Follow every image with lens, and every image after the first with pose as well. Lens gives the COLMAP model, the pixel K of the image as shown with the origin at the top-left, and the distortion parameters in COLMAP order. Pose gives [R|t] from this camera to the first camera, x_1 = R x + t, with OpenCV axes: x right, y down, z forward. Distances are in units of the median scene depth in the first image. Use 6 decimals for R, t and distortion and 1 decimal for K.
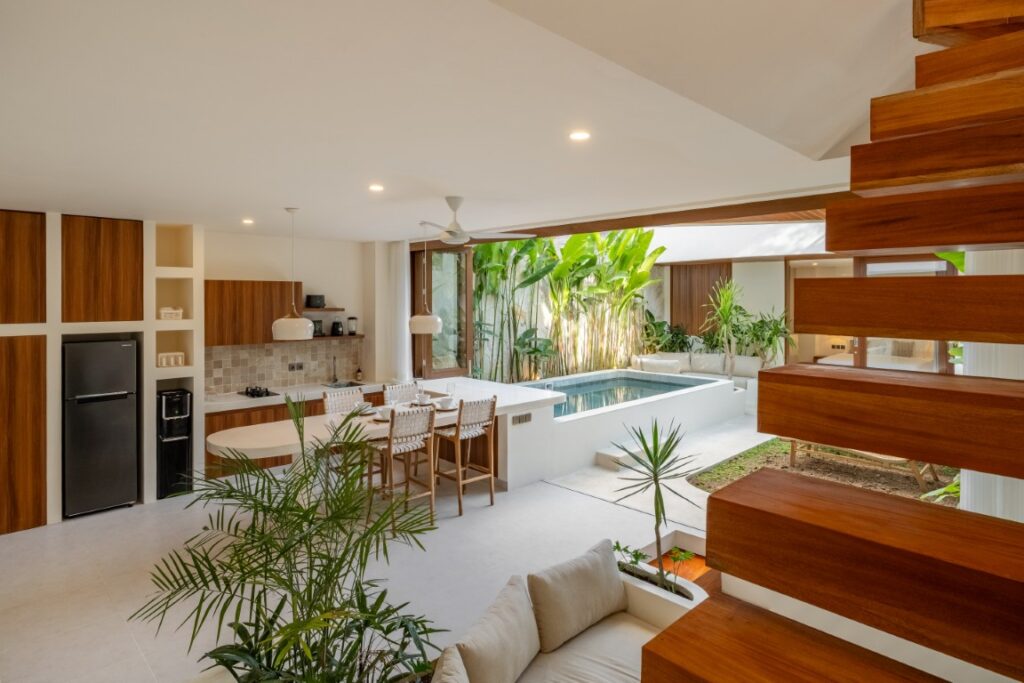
lens RADIAL K [[573.2, 0, 511.8], [0, 573.2, 305.0], [0, 0, 1]] dist [-0.000438, -0.001160]
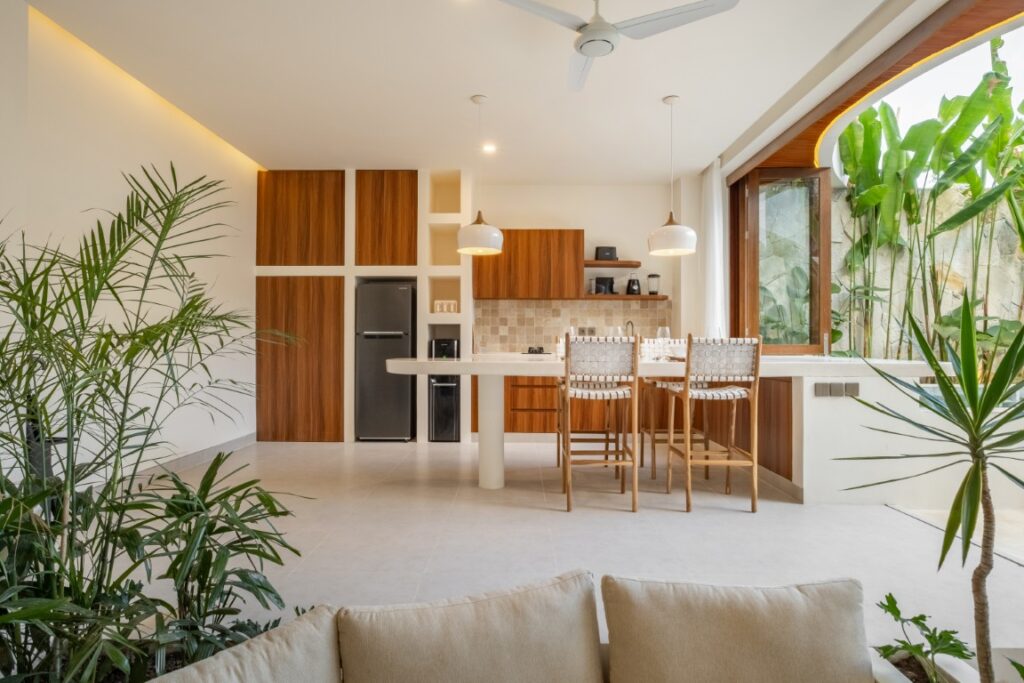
lens RADIAL K [[583.4, 0, 512.0], [0, 583.4, 341.5], [0, 0, 1]] dist [-0.014030, -0.000086]
pose [[0.704601, -0.004611, -0.709589, 0.197129], [-0.007869, 0.999867, -0.014311, 0.153363], [0.709560, 0.015667, 0.704471, 0.323978]]
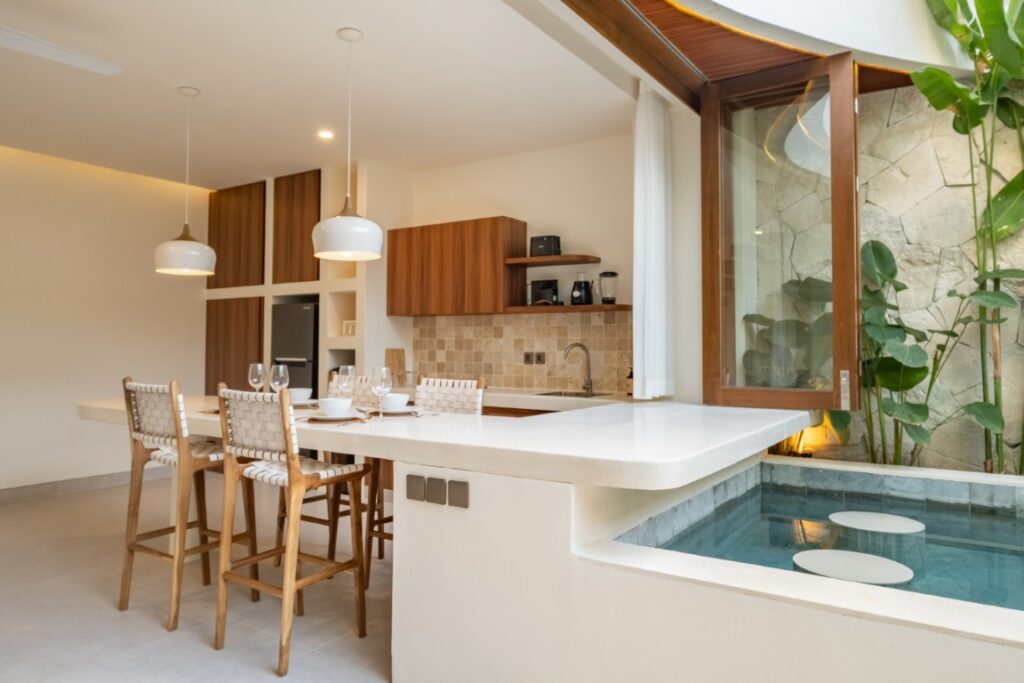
lens RADIAL K [[704.5, 0, 484.2], [0, 704.5, 338.0], [0, 0, 1]] dist [-0.030360, 0.000347]
pose [[0.171825, -0.016966, -0.984981, 0.400232], [-0.014781, 0.999695, -0.019798, 0.114130], [0.985017, 0.017961, 0.171521, 0.913401]]
